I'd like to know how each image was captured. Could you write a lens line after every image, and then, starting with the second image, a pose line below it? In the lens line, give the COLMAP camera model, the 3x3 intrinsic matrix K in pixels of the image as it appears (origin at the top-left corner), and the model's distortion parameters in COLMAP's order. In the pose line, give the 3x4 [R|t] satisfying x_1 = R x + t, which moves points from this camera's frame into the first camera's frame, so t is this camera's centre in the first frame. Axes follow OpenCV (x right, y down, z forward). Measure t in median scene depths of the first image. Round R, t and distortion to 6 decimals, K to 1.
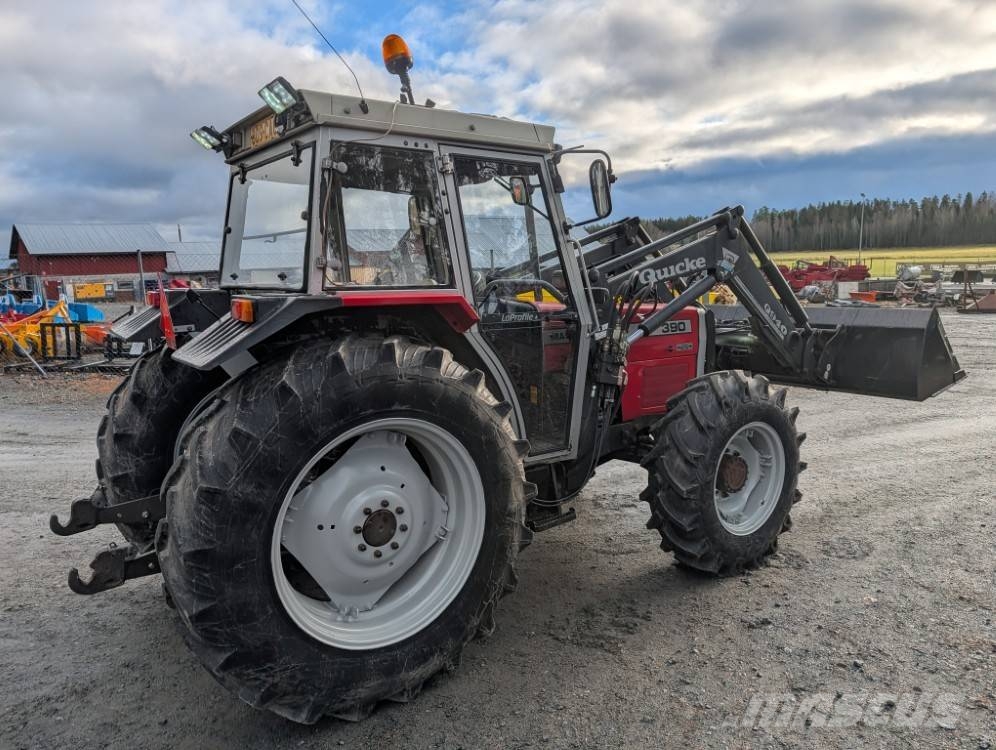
lens RADIAL K [[711.0, 0, 498.0], [0, 711.0, 375.0], [0, 0, 1]] dist [0.023804, -0.021576]
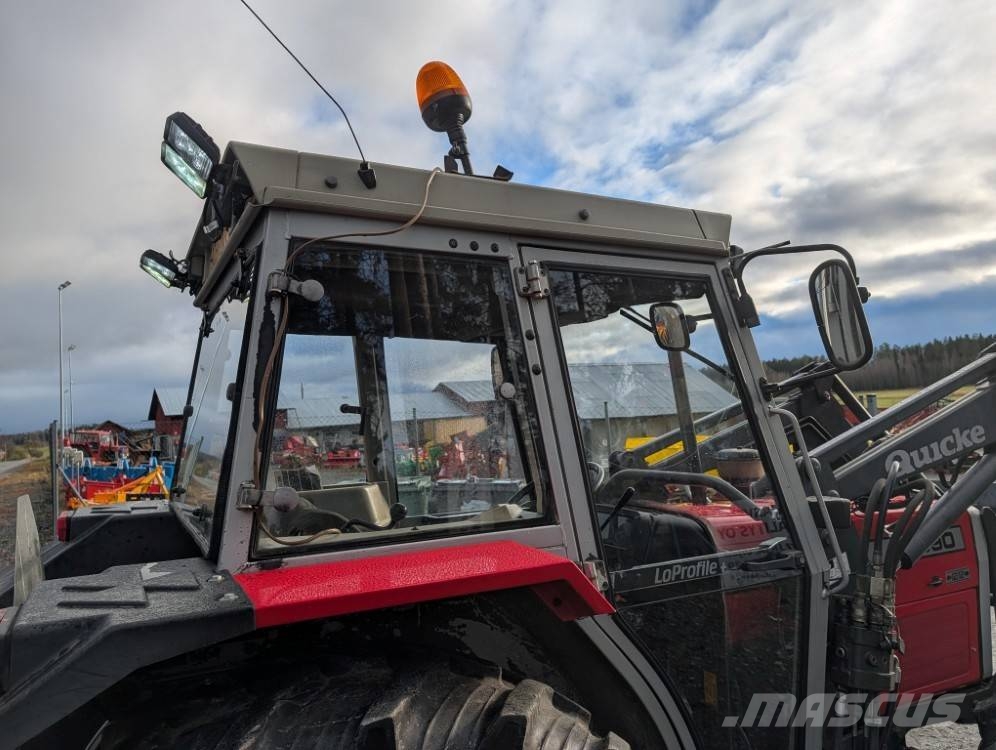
lens RADIAL K [[688.1, 0, 498.0], [0, 688.1, 375.0], [0, 0, 1]] dist [0.071378, -0.126241]
pose [[0.987316, -0.035349, -0.154781, -0.021463], [0.003128, 0.979041, -0.203641, -0.115450], [0.158735, 0.200574, 0.966733, 0.477396]]
